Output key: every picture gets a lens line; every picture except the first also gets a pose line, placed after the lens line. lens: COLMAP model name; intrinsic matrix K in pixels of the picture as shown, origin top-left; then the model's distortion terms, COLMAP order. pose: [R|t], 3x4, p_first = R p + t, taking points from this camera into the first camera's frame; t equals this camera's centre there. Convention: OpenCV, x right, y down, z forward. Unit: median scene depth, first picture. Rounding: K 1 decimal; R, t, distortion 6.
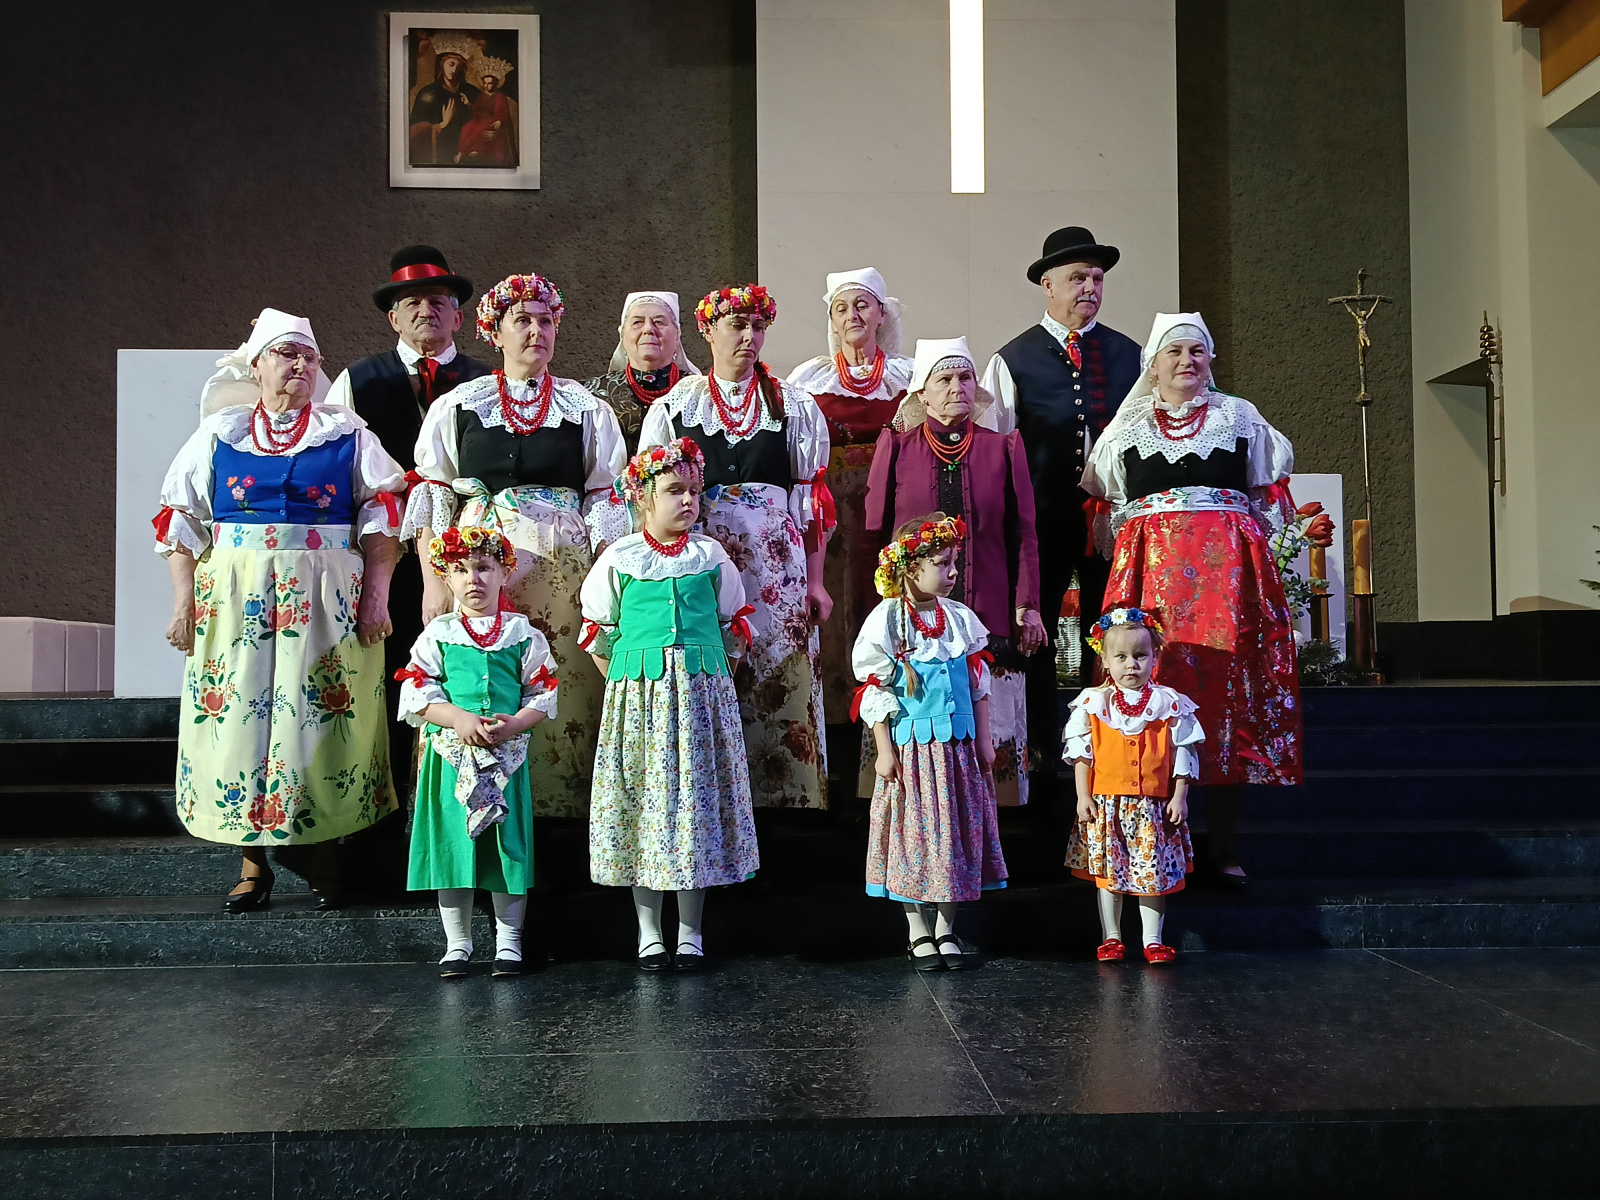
lens RADIAL K [[1592.3, 0, 805.7], [0, 1592.3, 607.7], [0, 0, 1]] dist [0.034065, 0.000000]
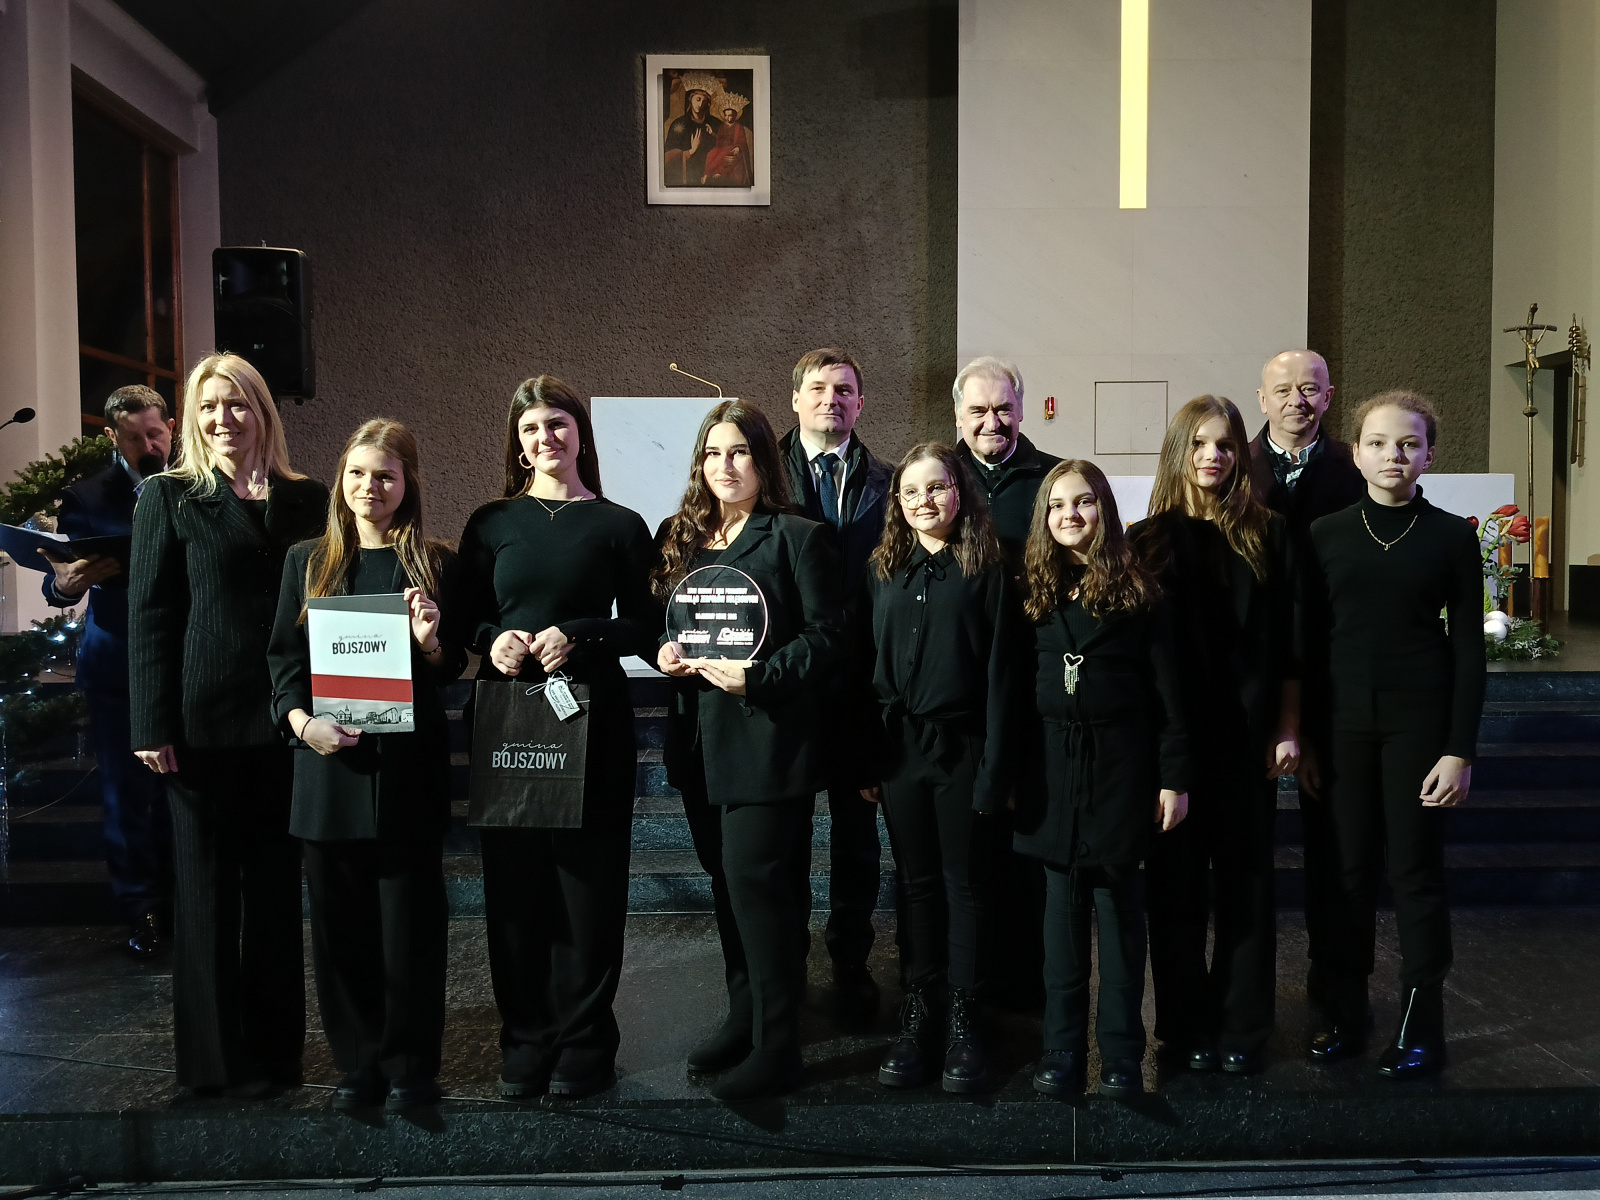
lens RADIAL K [[1318.0, 0, 802.6], [0, 1318.0, 605.4], [0, 0, 1]] dist [0.073611, -0.108354]
pose [[0.999849, 0.003220, -0.017057, -0.124536], [-0.001812, 0.996634, 0.081955, -0.042394], [0.017263, -0.081912, 0.996490, -0.025507]]
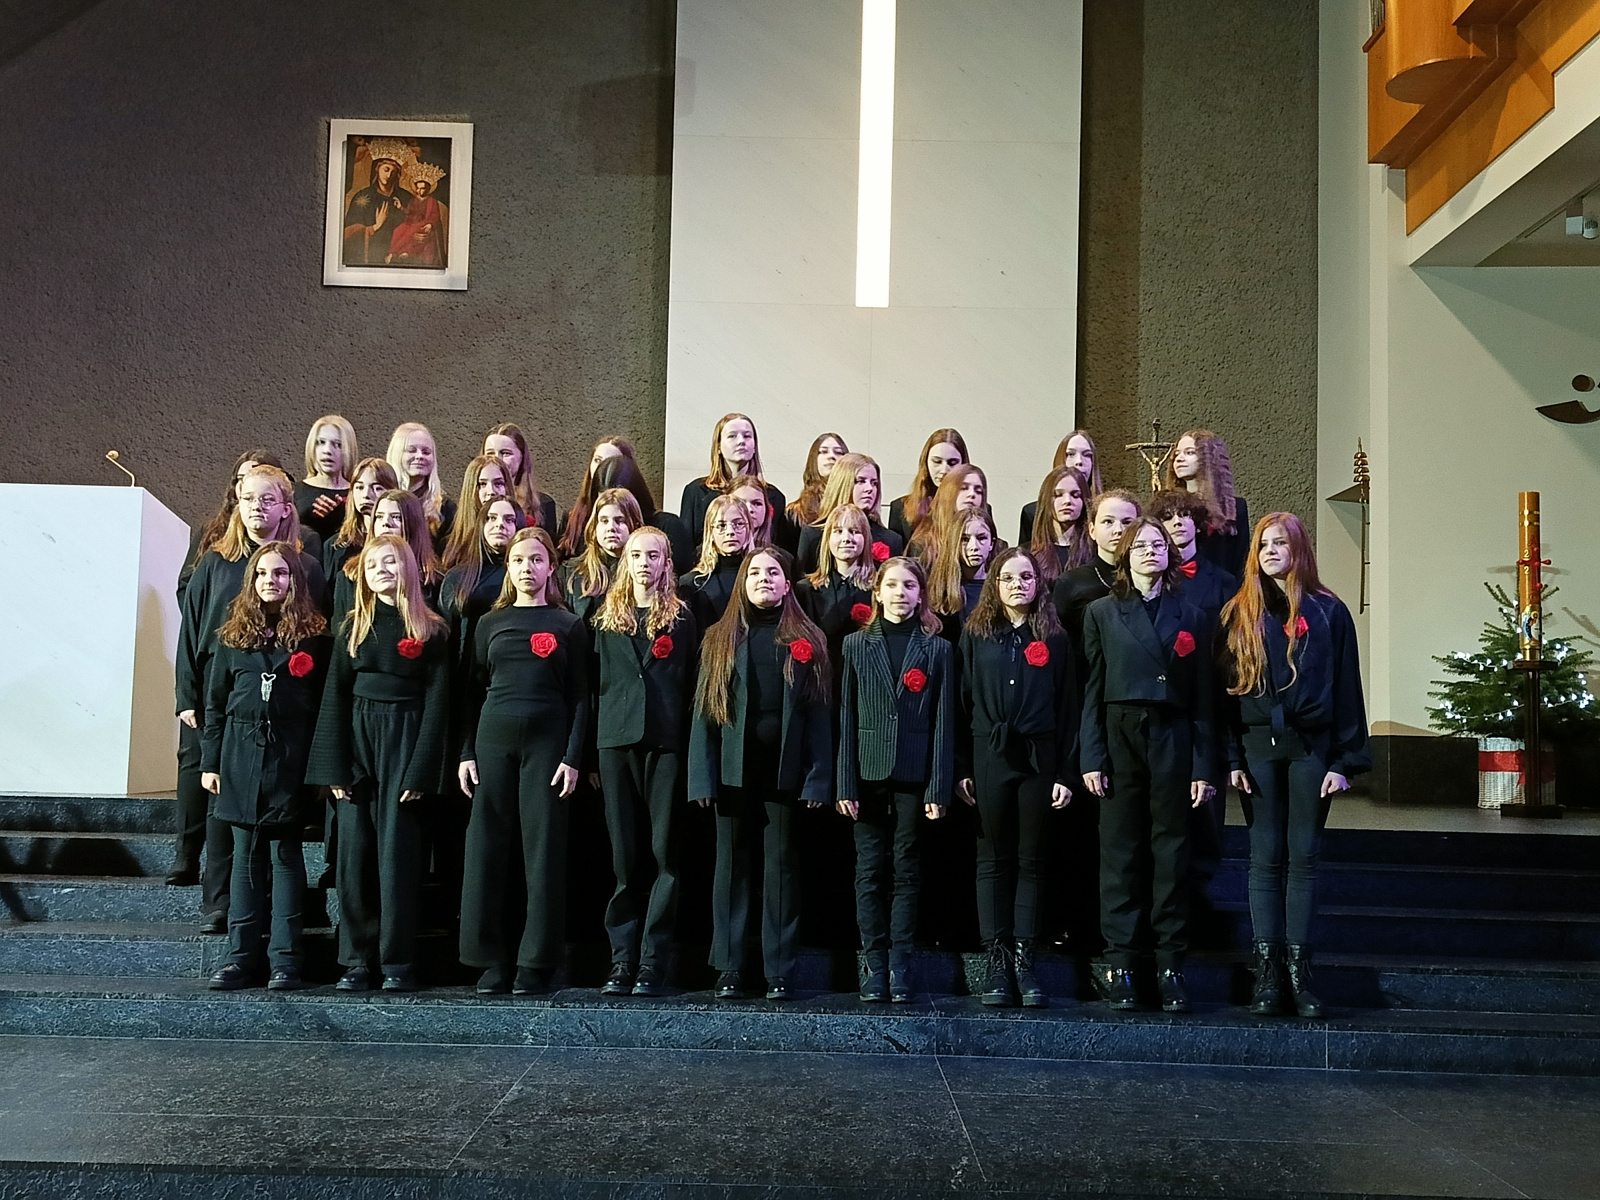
lens RADIAL K [[1719.0, 0, 802.7], [0, 1719.0, 606.2], [0, 0, 1]] dist [0.054366, 0.000000]
pose [[0.998511, 0.030153, -0.045449, 0.109257], [-0.031712, 0.998919, -0.033980, -0.025794], [0.044376, 0.035370, 0.998389, -0.102840]]
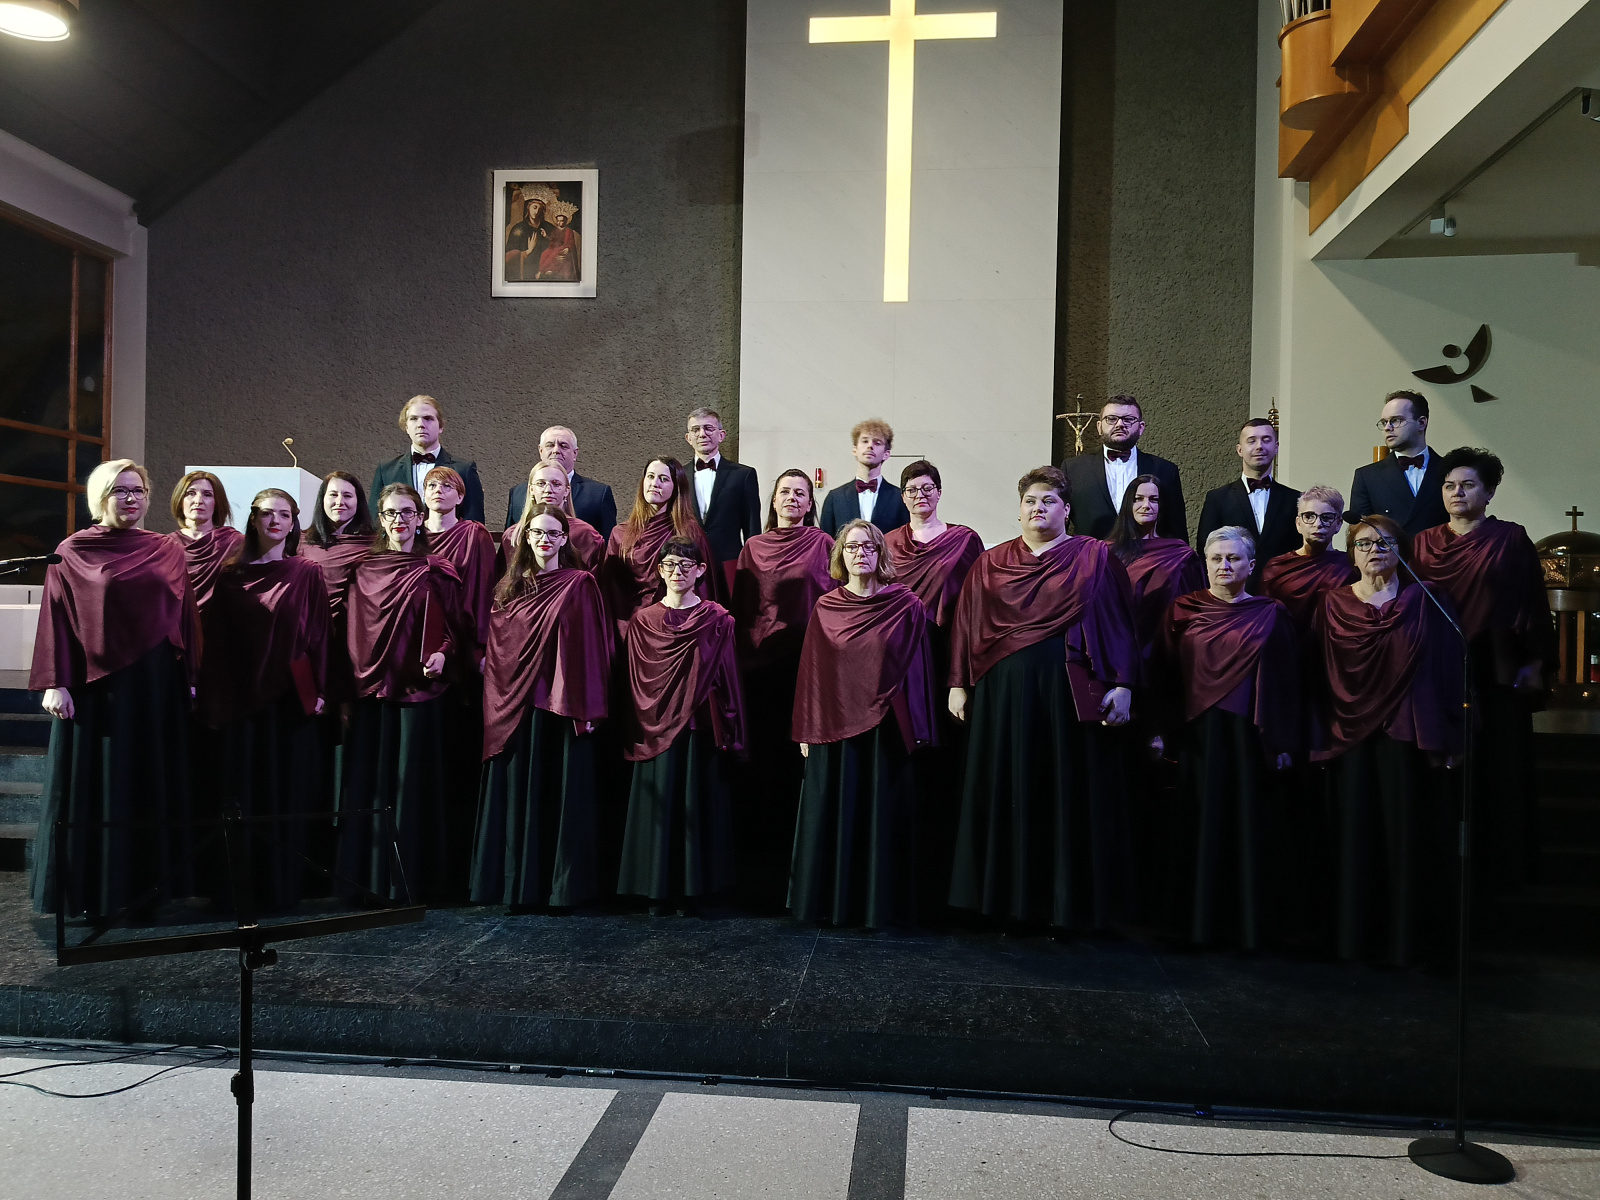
lens RADIAL K [[1270.7, 0, 805.1], [0, 1270.7, 607.4], [0, 0, 1]] dist [0.062701, -0.078661]
pose [[0.989270, 0.028444, -0.143303, 0.180621], [-0.022162, 0.998730, 0.045243, -0.047776], [0.144408, -0.041582, 0.988644, -0.080590]]
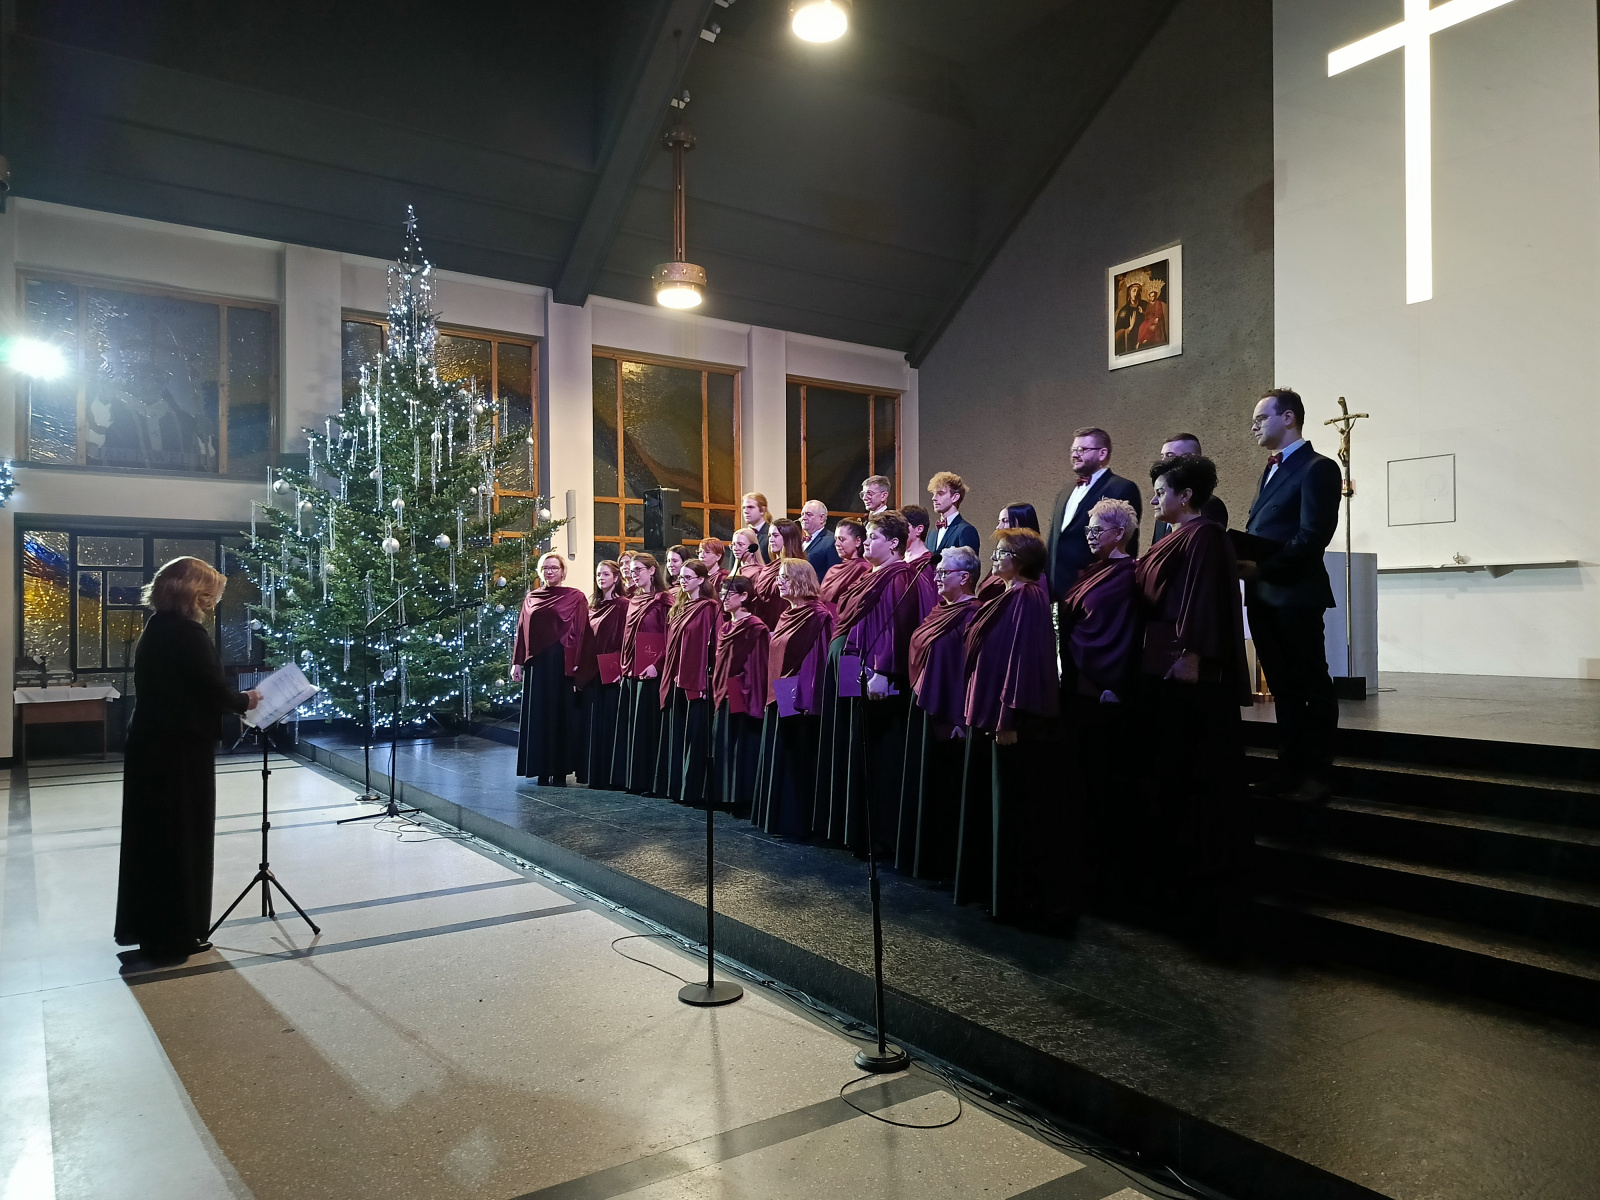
lens RADIAL K [[1130.9, 0, 805.7], [0, 1130.9, 608.2], [0, 0, 1]] dist [0.048005, -0.052425]
pose [[0.532452, -0.000954, -0.846459, 0.609486], [0.037666, 0.999036, 0.022568, -0.045411], [0.845621, -0.043899, 0.531975, 0.054887]]
